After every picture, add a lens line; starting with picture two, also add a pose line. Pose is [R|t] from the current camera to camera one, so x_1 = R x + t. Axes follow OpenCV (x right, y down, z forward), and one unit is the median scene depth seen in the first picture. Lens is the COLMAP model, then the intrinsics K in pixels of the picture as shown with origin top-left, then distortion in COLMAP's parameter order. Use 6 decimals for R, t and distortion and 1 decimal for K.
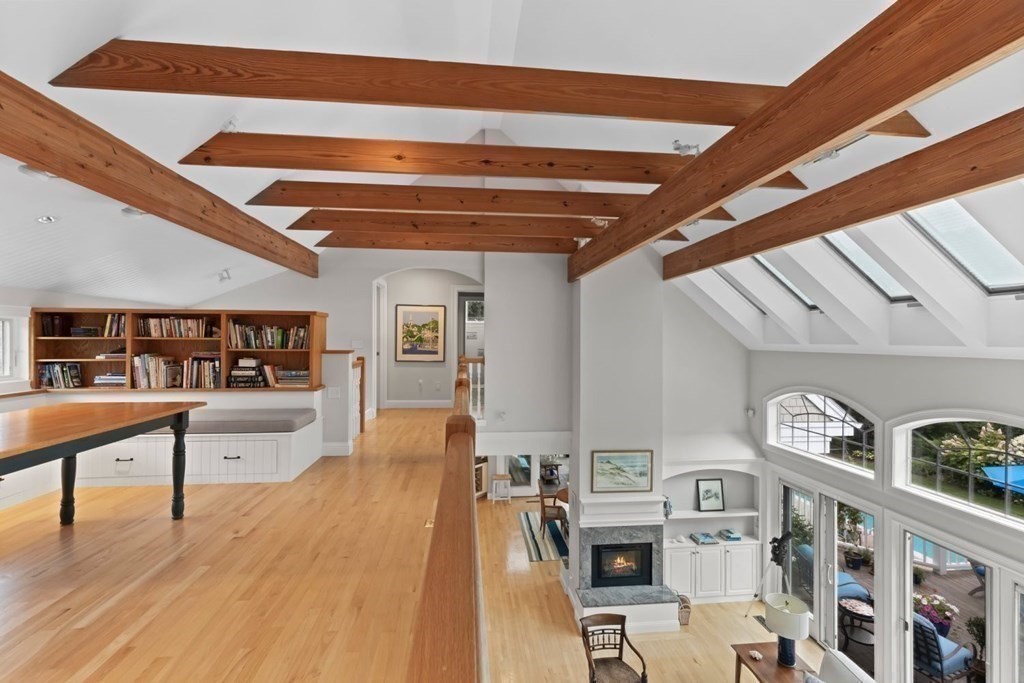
lens RADIAL K [[471.3, 0, 512.3], [0, 471.3, 335.9], [0, 0, 1]] dist [0.004595, -0.000438]
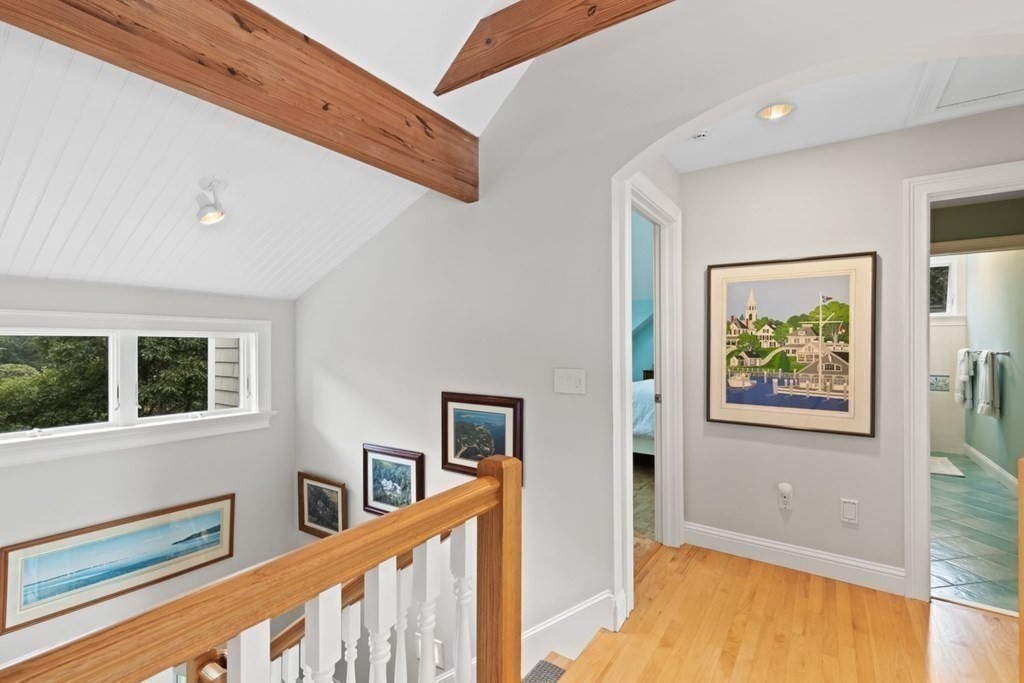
lens RADIAL K [[461.7, 0, 512.0], [0, 461.7, 341.5], [0, 0, 1]] dist [0.002310, 0.000031]
pose [[0.760311, -0.007444, -0.649516, -0.128532], [0.005018, 0.999972, -0.005587, -0.006623], [0.649539, 0.000988, 0.760327, 0.625416]]
